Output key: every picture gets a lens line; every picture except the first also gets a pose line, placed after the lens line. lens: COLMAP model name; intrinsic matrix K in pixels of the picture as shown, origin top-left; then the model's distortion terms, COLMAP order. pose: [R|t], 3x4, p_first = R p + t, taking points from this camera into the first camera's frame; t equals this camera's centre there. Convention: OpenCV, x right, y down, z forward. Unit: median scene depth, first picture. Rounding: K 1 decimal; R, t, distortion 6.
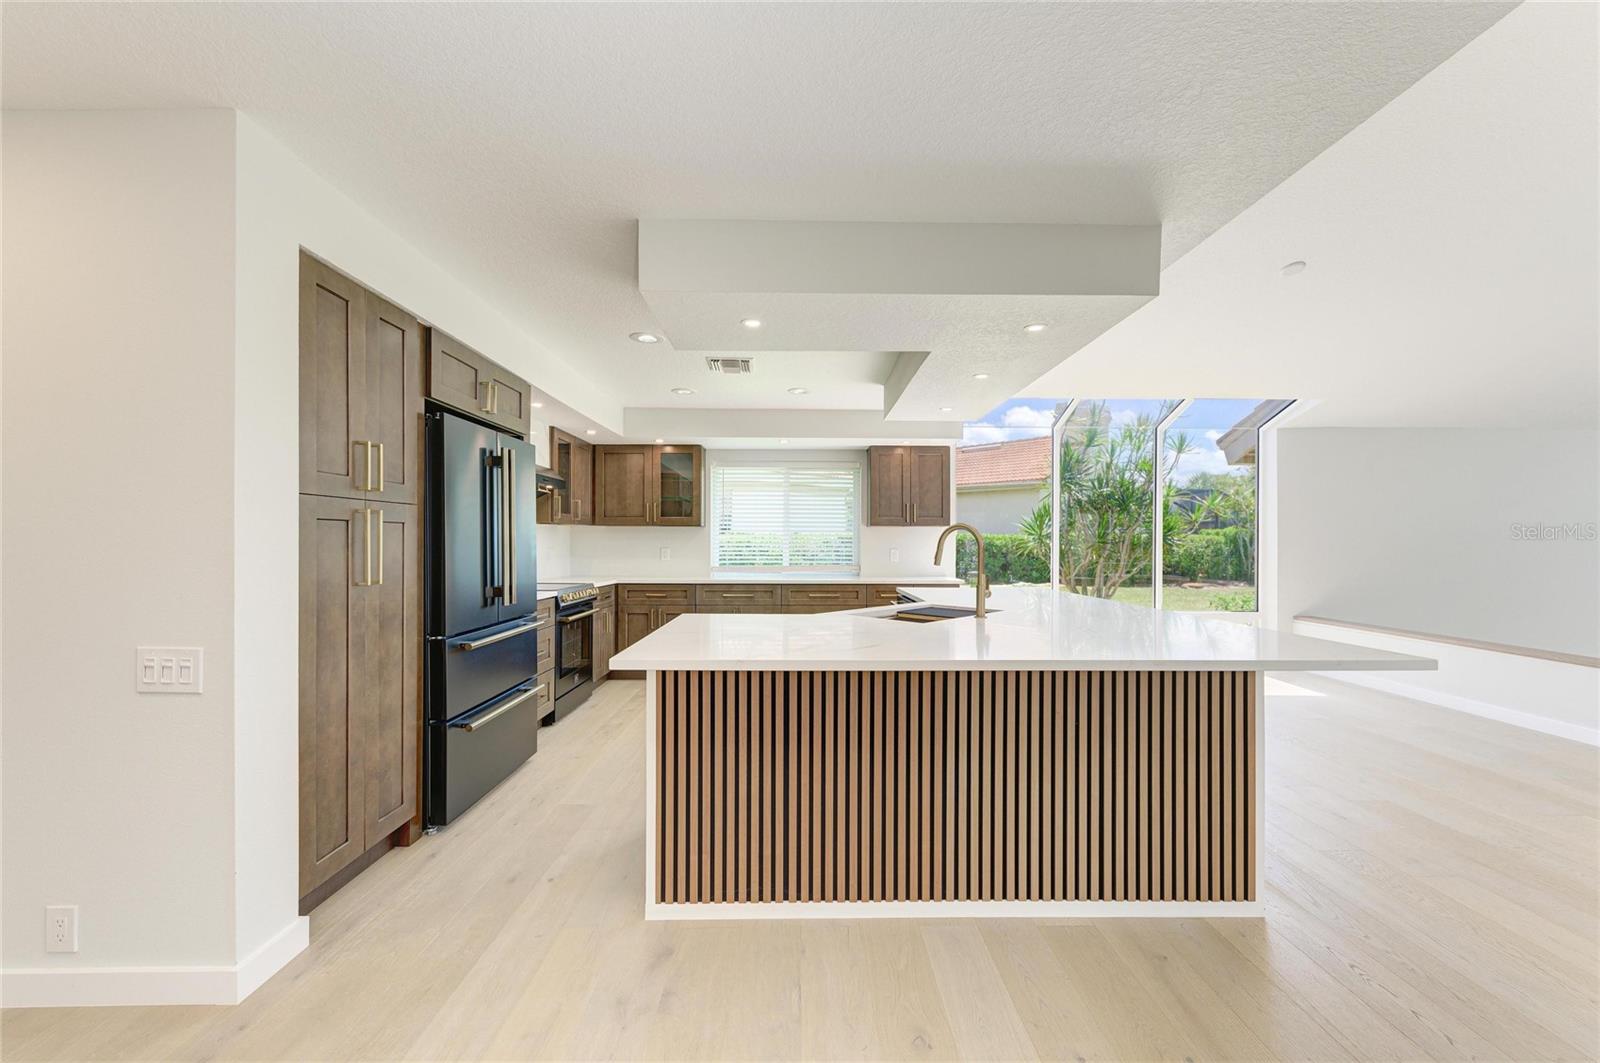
lens RADIAL K [[616.5, 0, 802.9], [0, 616.5, 541.3], [0, 0, 1]] dist [0.002729, -0.000352]
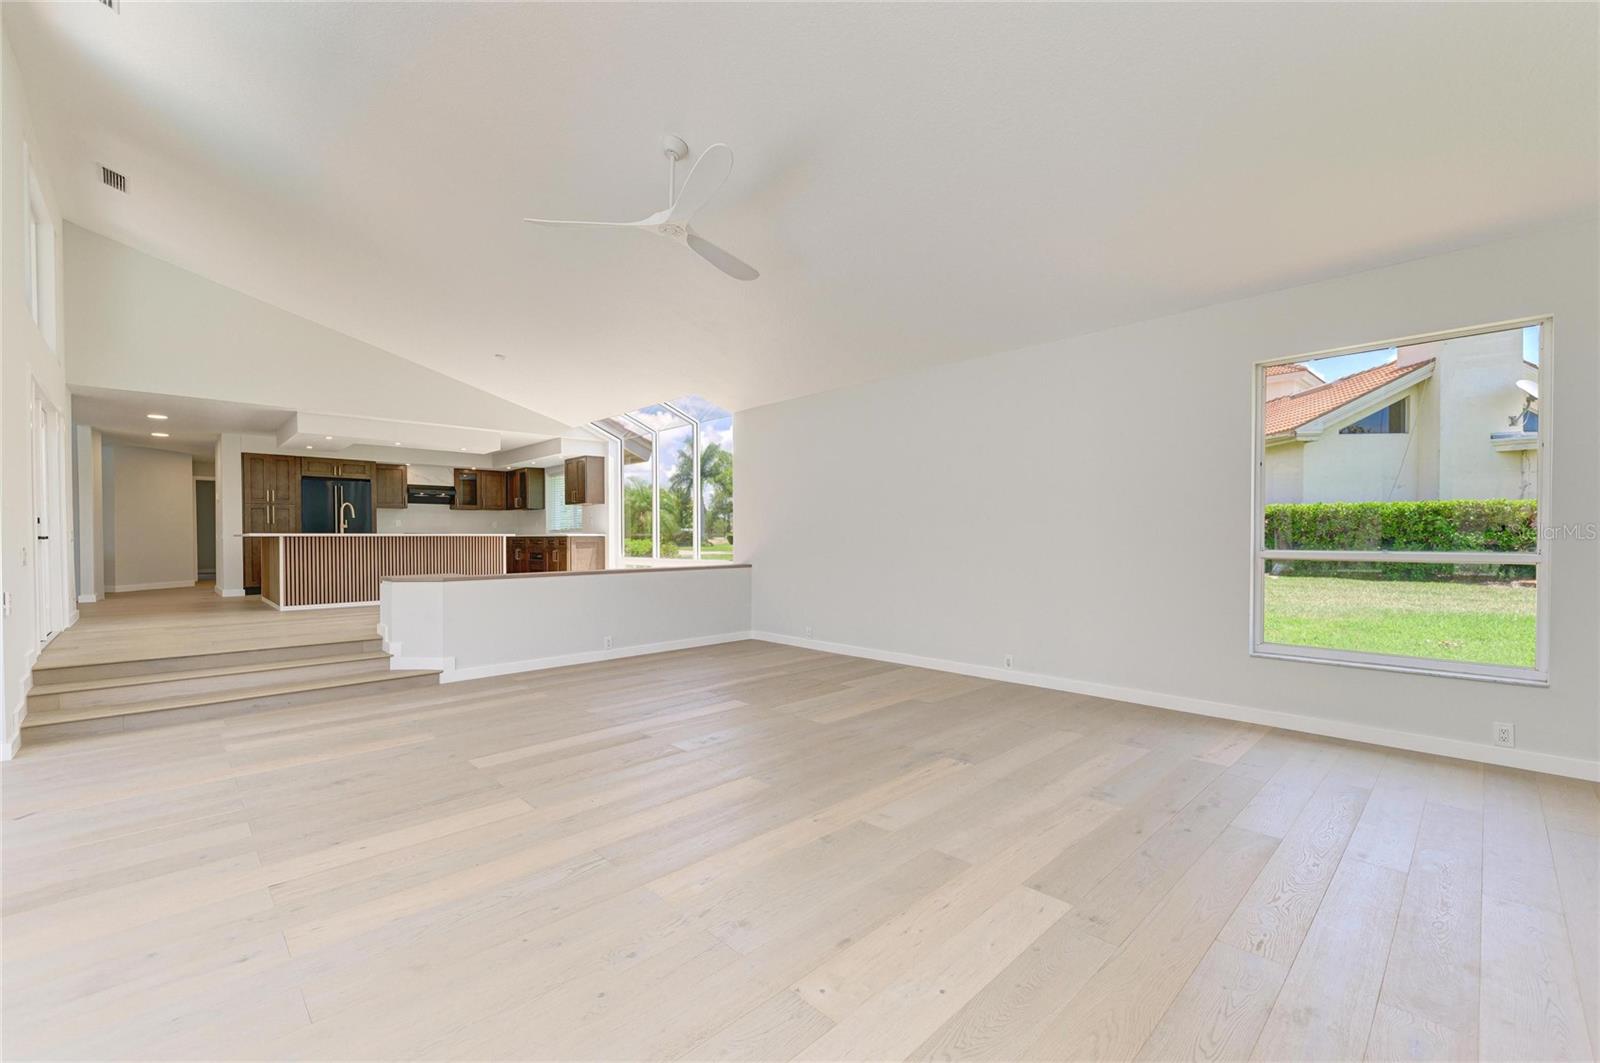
lens RADIAL K [[660.0, 0, 827.2], [0, 660.0, 546.9], [0, 0, 1]] dist [0.000218, -0.000052]
pose [[0.707484, 0.002439, -0.706725, 2.111468], [0.009501, 0.999871, 0.012962, 0.084215], [0.706666, -0.015886, 0.707369, 0.196436]]
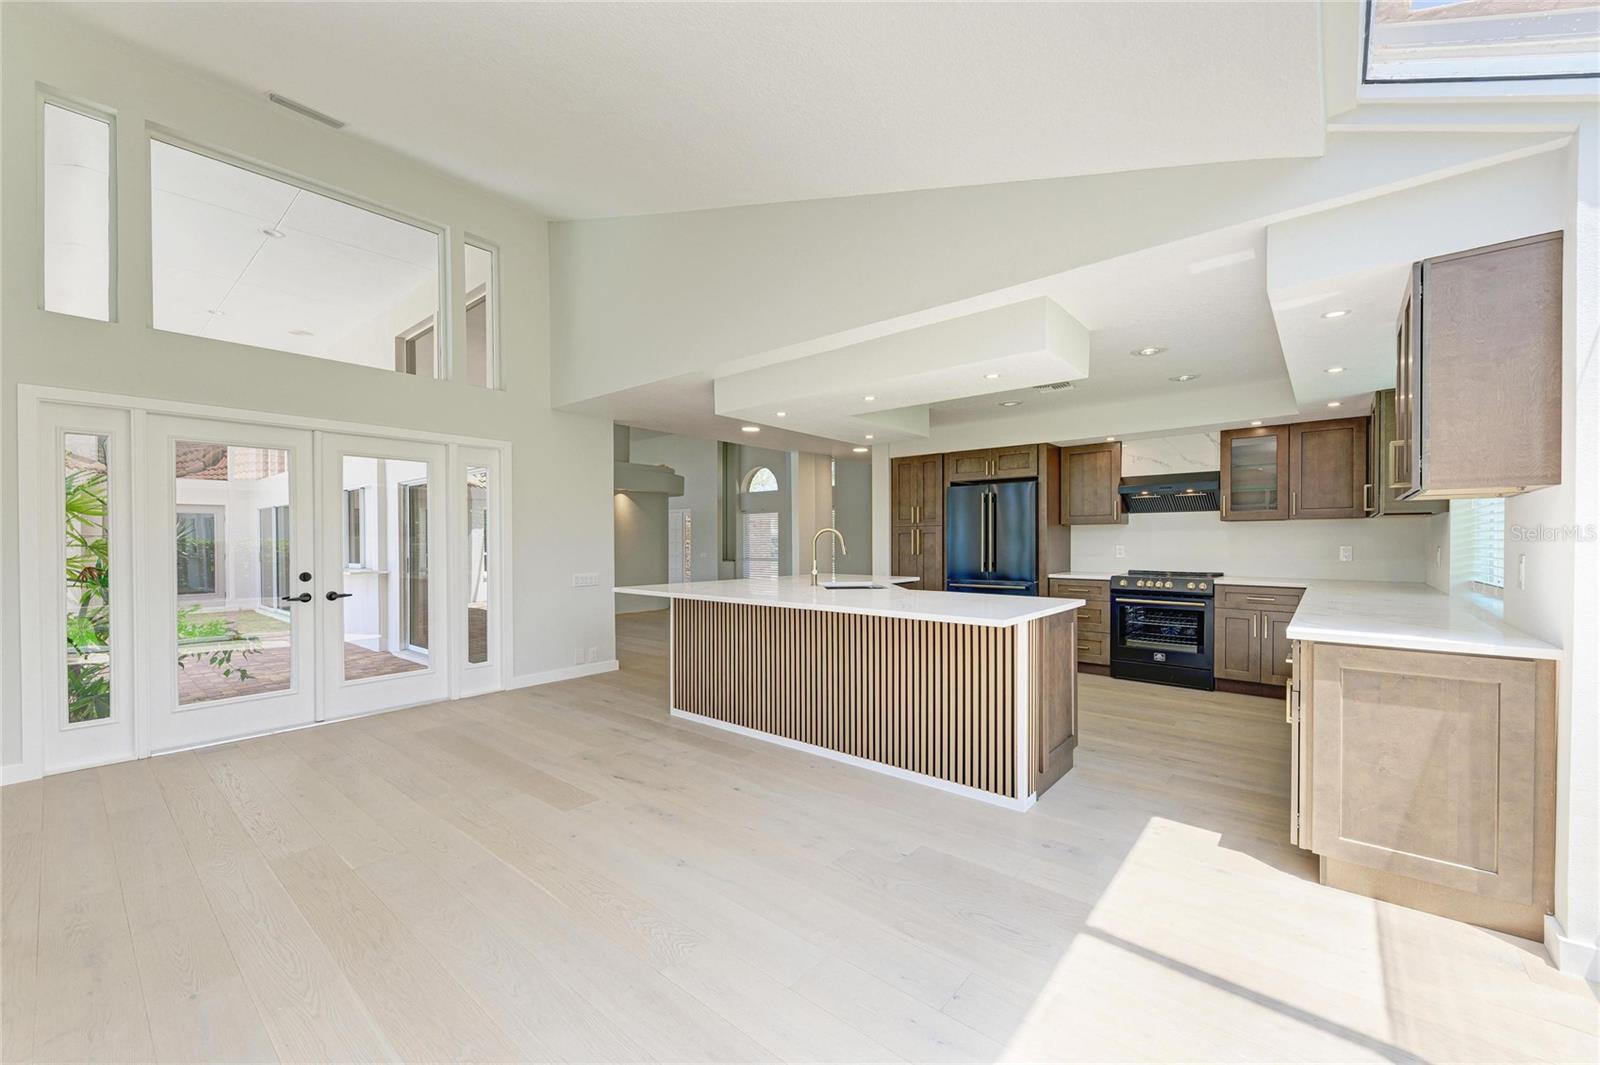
lens RADIAL K [[625.5, 0, 805.4], [0, 625.5, 542.3], [0, 0, 1]] dist [0.002280, -0.000378]
pose [[-0.647946, 0.000314, -0.761686, 0.787835], [0.001426, 0.999999, -0.000800, 0.005646], [0.761685, -0.001604, -0.647945, 1.026243]]
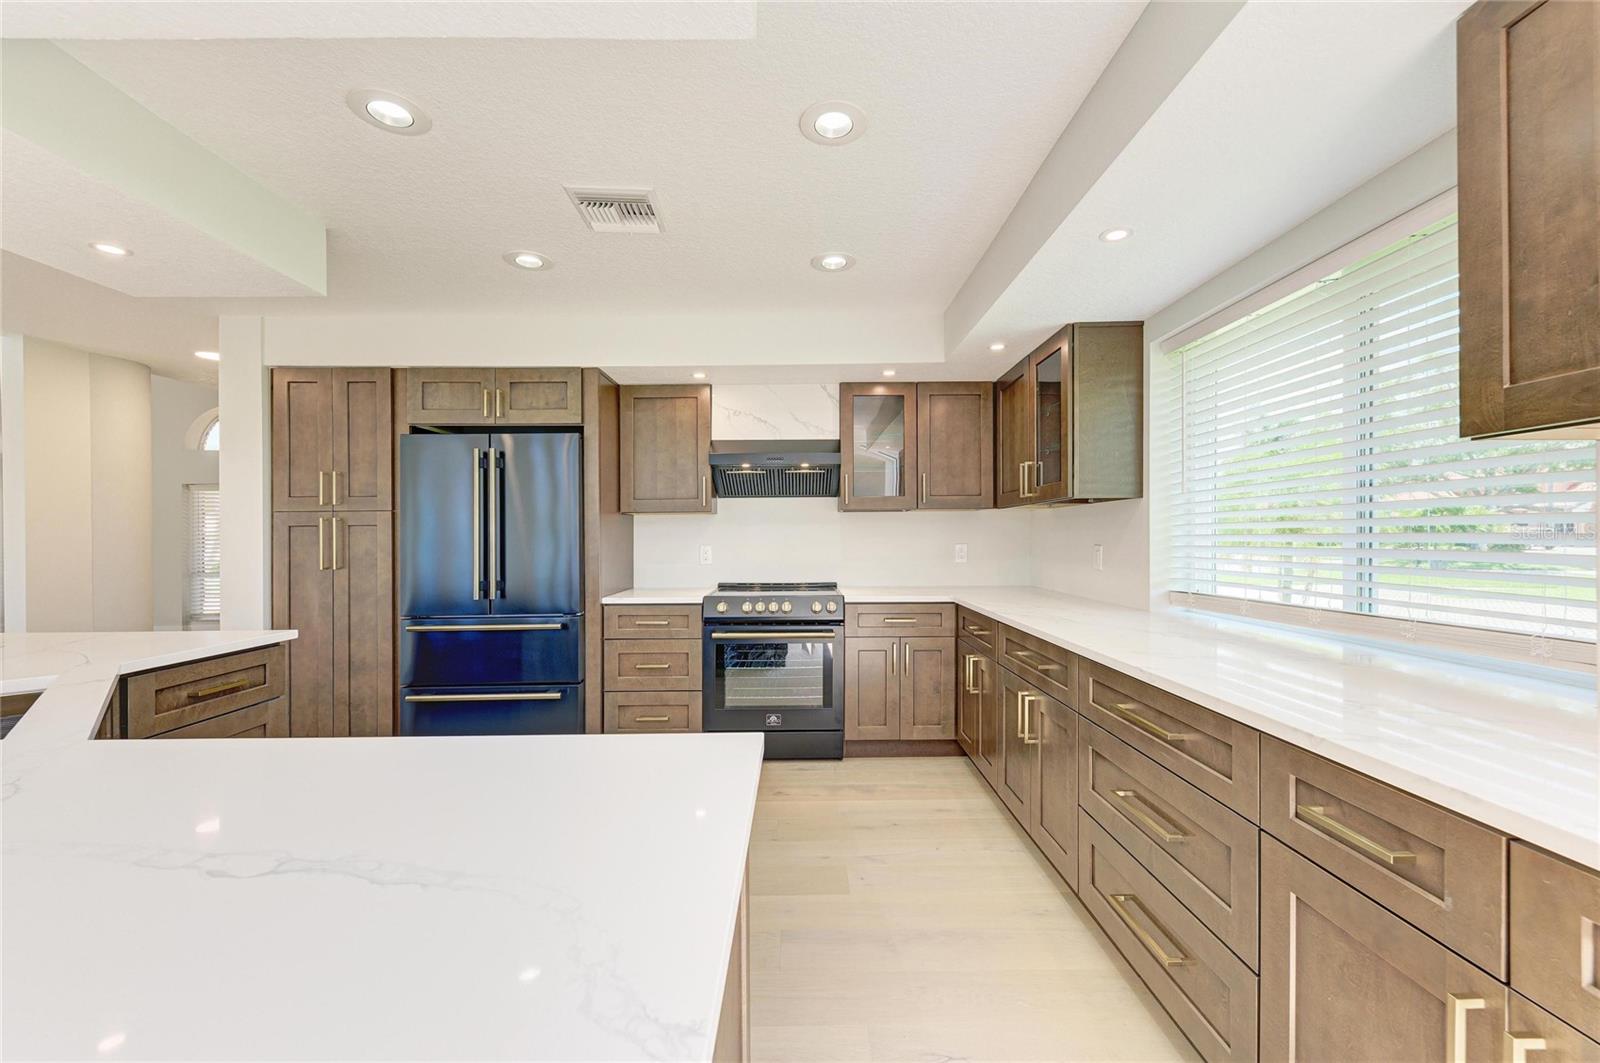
lens RADIAL K [[630.8, 0, 803.1], [0, 630.8, 535.8], [0, 0, 1]] dist [0.023108, -0.000055]
pose [[0.002530, -0.004322, -0.999987, 0.325230], [0.009009, 0.999950, -0.004299, 0.003200], [0.999956, -0.008998, 0.002569, 0.845480]]
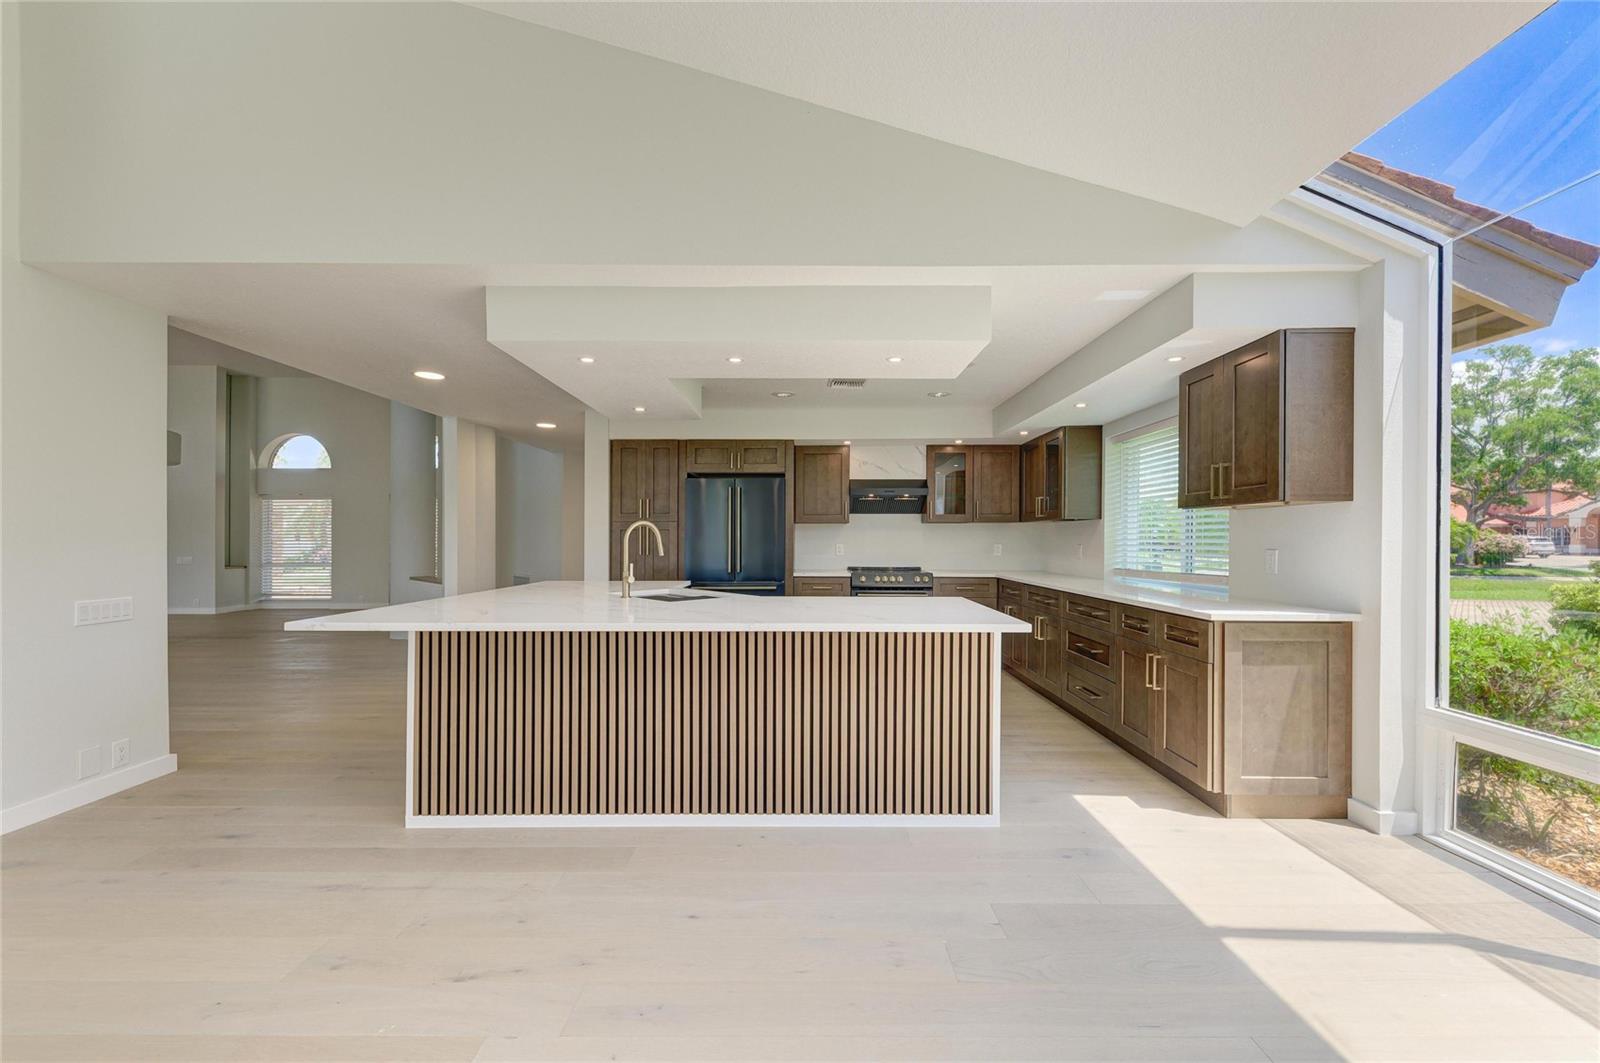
lens RADIAL K [[625.5, 0, 805.4], [0, 625.5, 541.3], [0, 0, 1]] dist [0.002280, -0.000378]
pose [[-0.010727, 0.001131, -0.999942, 0.766389], [0.000503, 0.999999, 0.001126, 0.005543], [0.999942, -0.000491, -0.010728, 0.682604]]
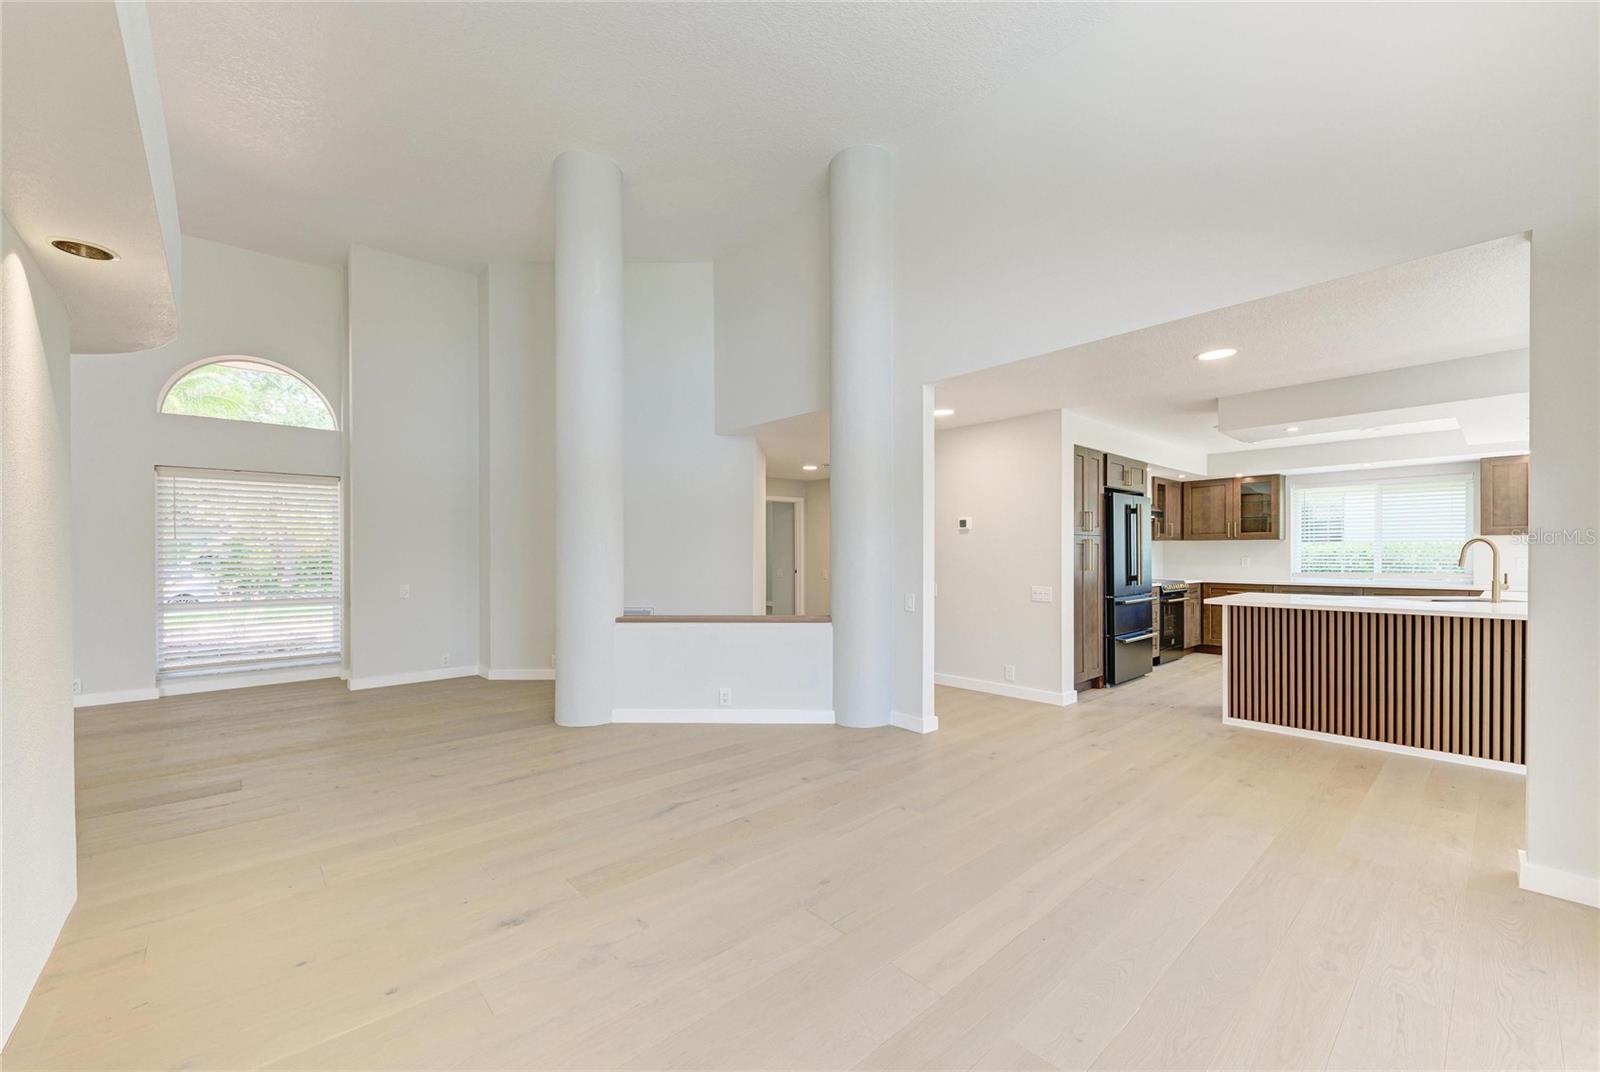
lens RADIAL K [[637.9, 0, 793.5], [0, 637.9, 559.6], [0, 0, 1]] dist [0.009163, -0.000352]
pose [[0.657644, -0.000177, -0.753329, 0.176289], [0.006315, 0.999966, 0.005278, 0.003786], [0.753303, -0.008228, 0.657622, -0.631802]]
